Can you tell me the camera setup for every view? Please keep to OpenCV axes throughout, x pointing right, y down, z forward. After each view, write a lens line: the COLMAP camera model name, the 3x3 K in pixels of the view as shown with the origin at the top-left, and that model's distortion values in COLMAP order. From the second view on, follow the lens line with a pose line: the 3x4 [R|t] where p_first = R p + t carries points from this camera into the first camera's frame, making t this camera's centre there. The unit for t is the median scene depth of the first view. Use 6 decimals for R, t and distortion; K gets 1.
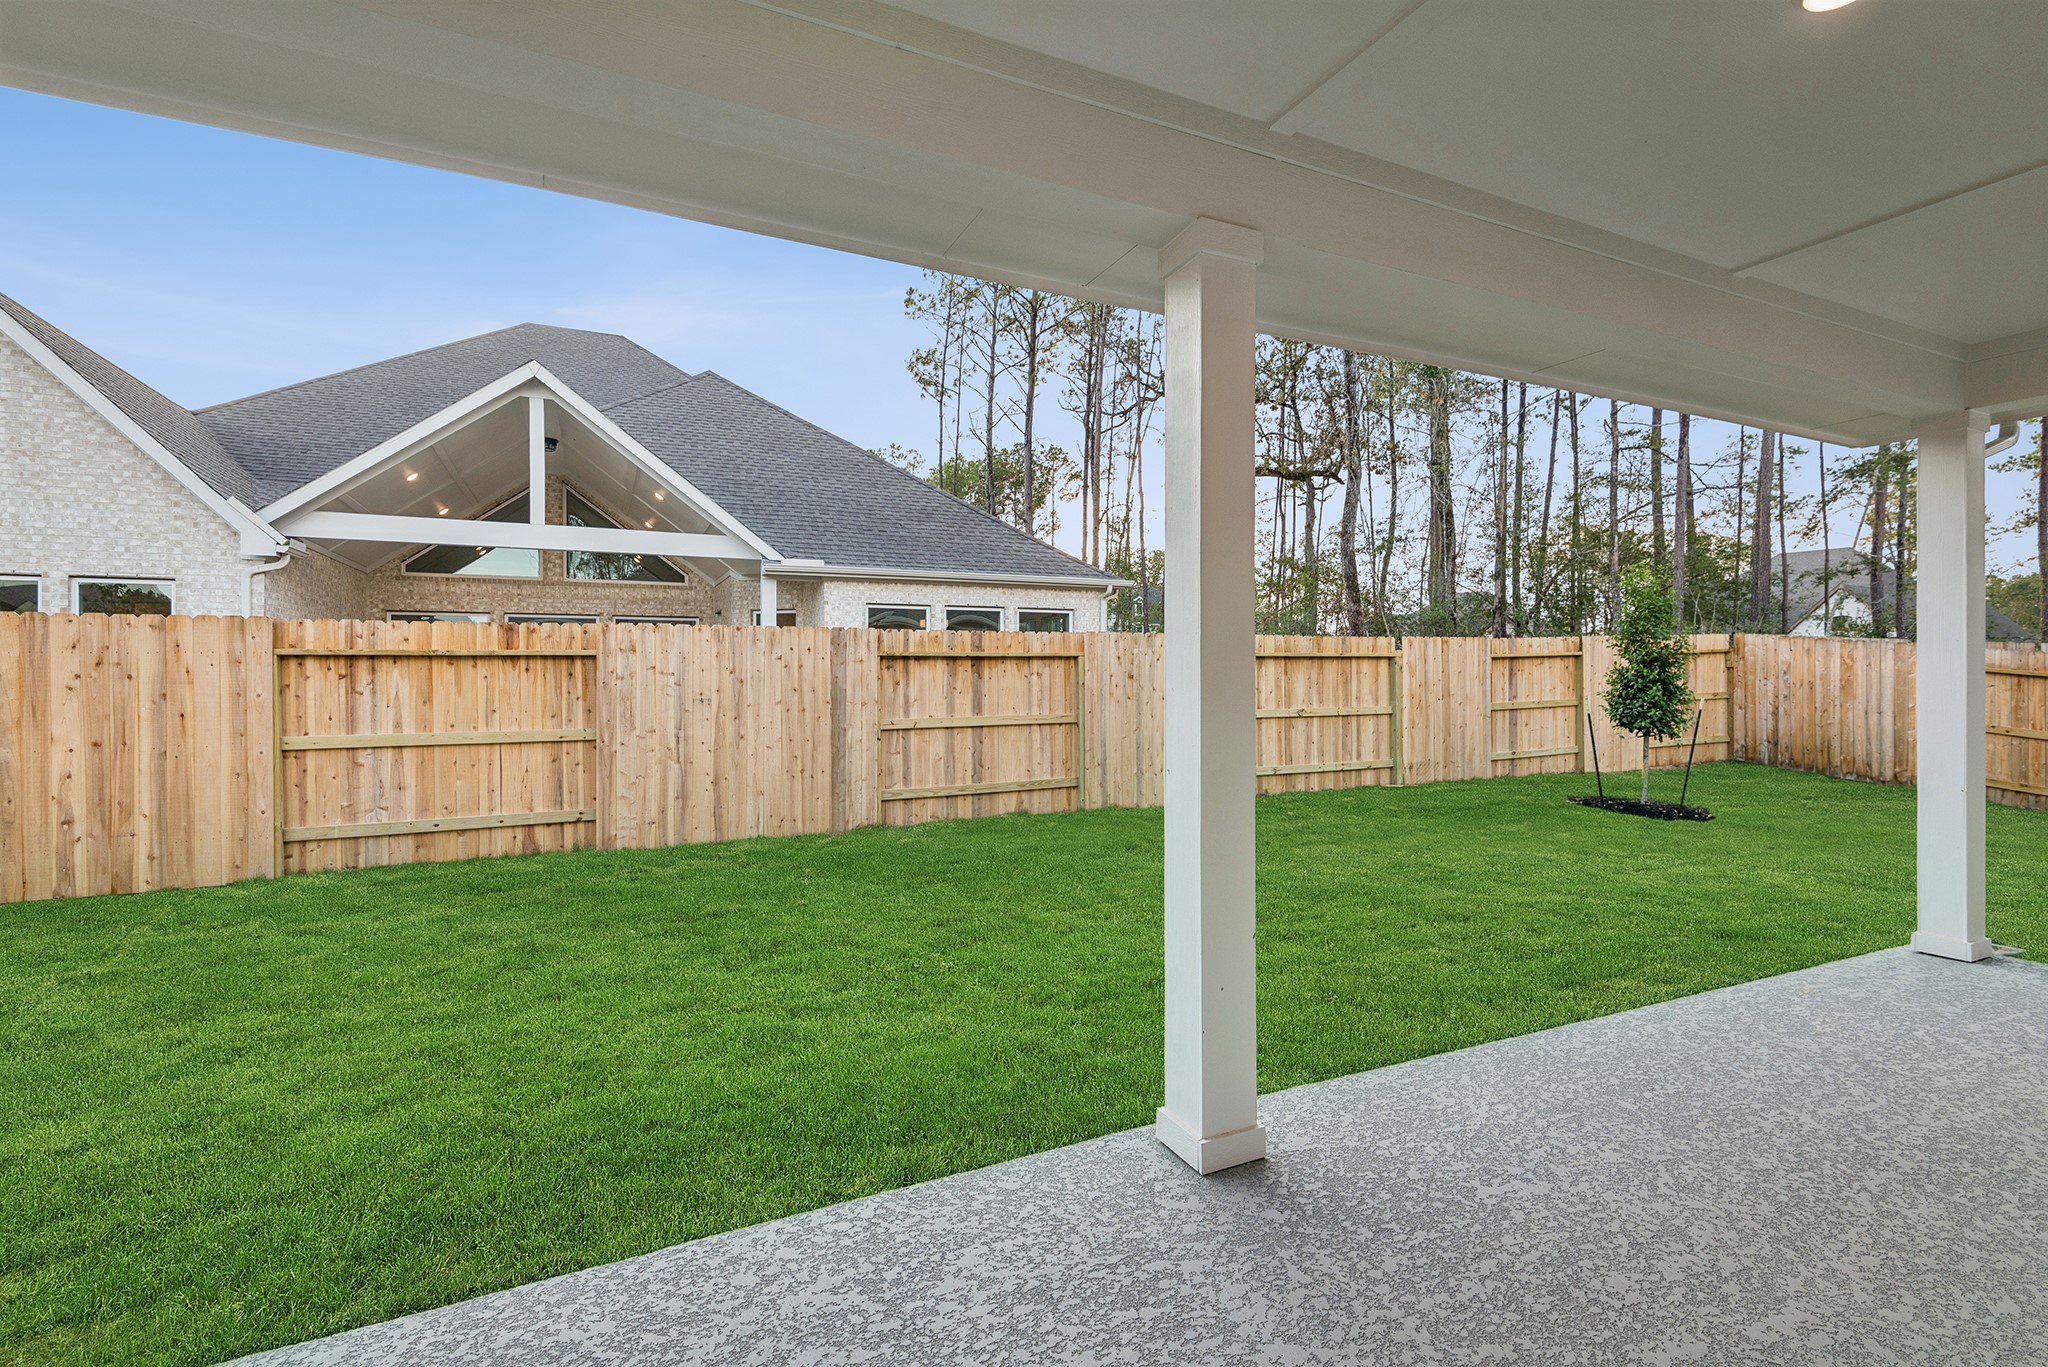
lens RADIAL K [[928.0, 0, 1016.3], [0, 928.0, 664.9], [0, 0, 1]] dist [0.020515, -0.010599]
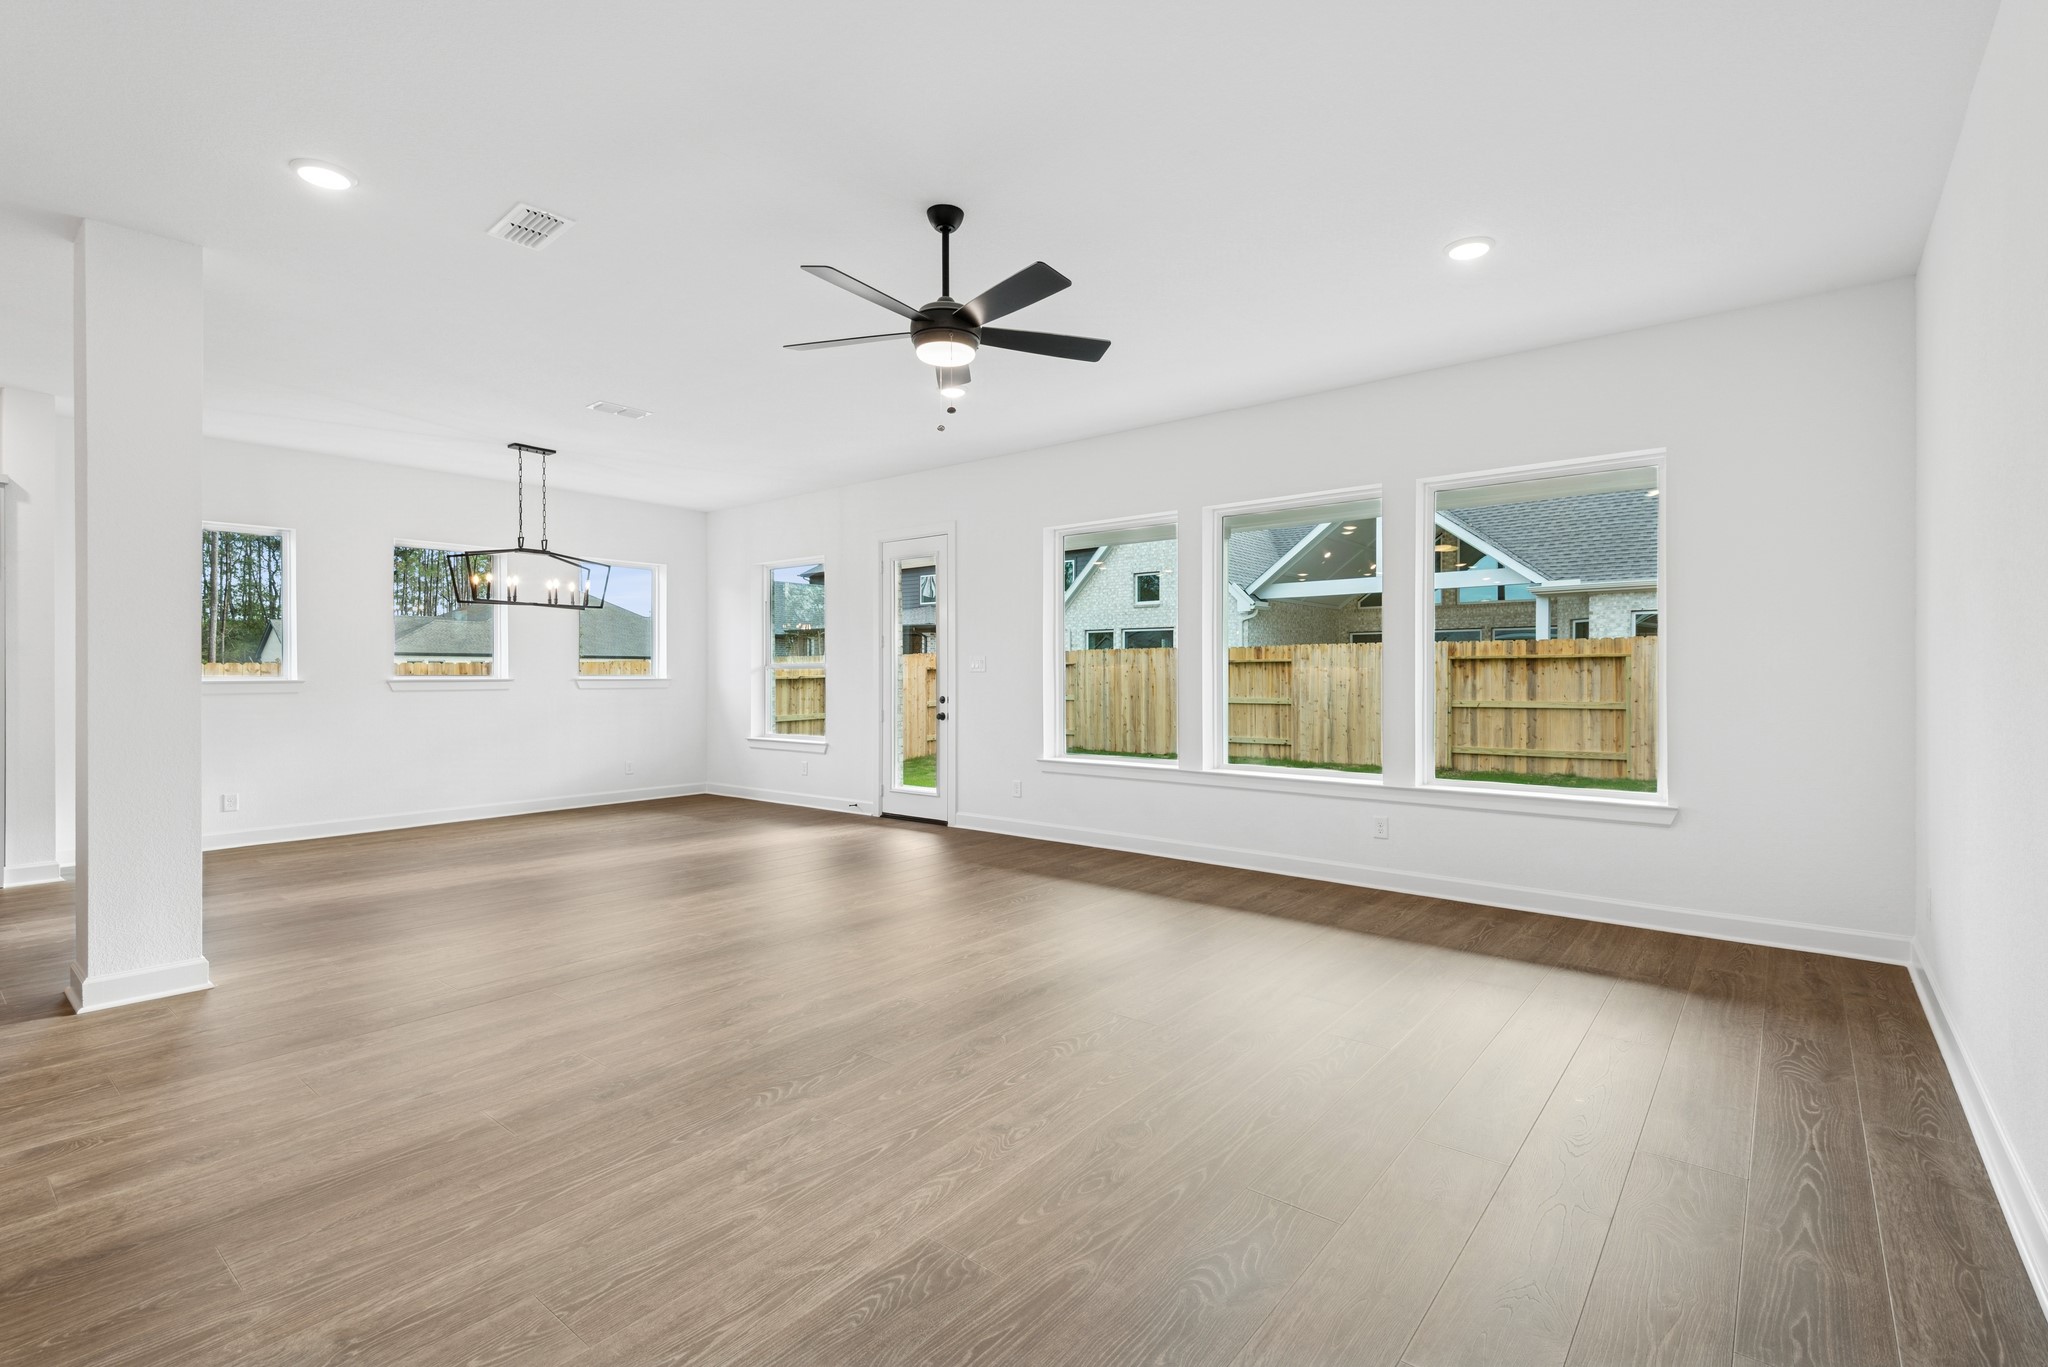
lens RADIAL K [[928.0, 0, 1008.2], [0, 928.0, 671.7], [0, 0, 1]] dist [0.020515, -0.010599]
pose [[0.409273, -0.001820, -0.912410, 0.955492], [0.004062, 0.999992, -0.000173, 0.008152], [0.912403, -0.003635, 0.409277, -0.303789]]
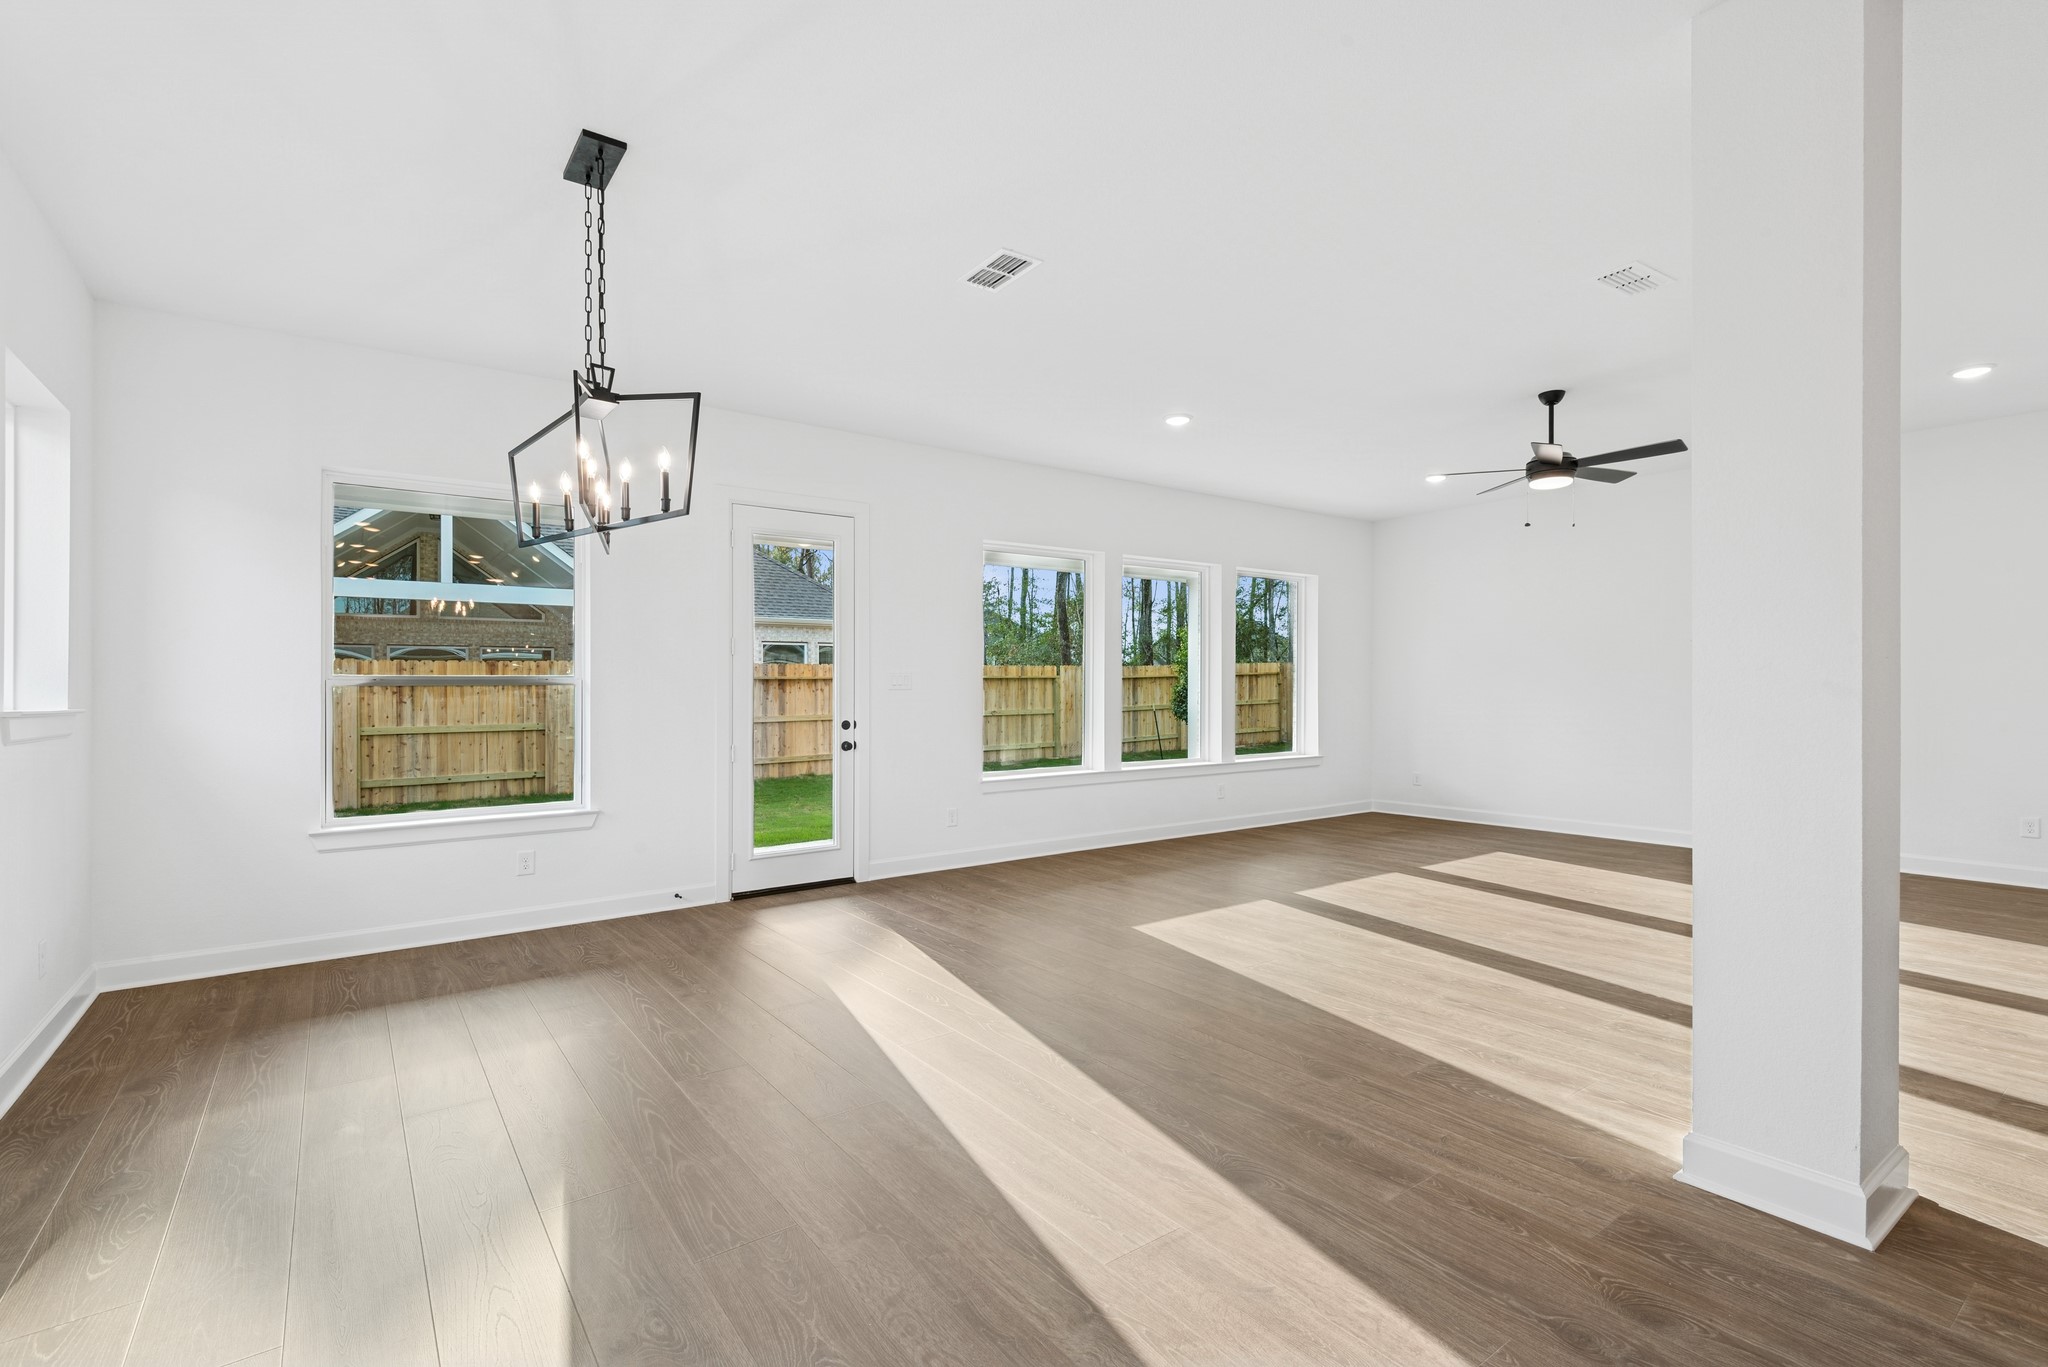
lens RADIAL K [[928.0, 0, 1035.7], [0, 928.0, 681.1], [0, 0, 1]] dist [0.020515, -0.010599]
pose [[0.981924, -0.005154, 0.189204, 0.092100], [0.006402, 0.999962, -0.005987, 0.006948], [-0.189166, 0.007090, 0.981920, -0.731817]]
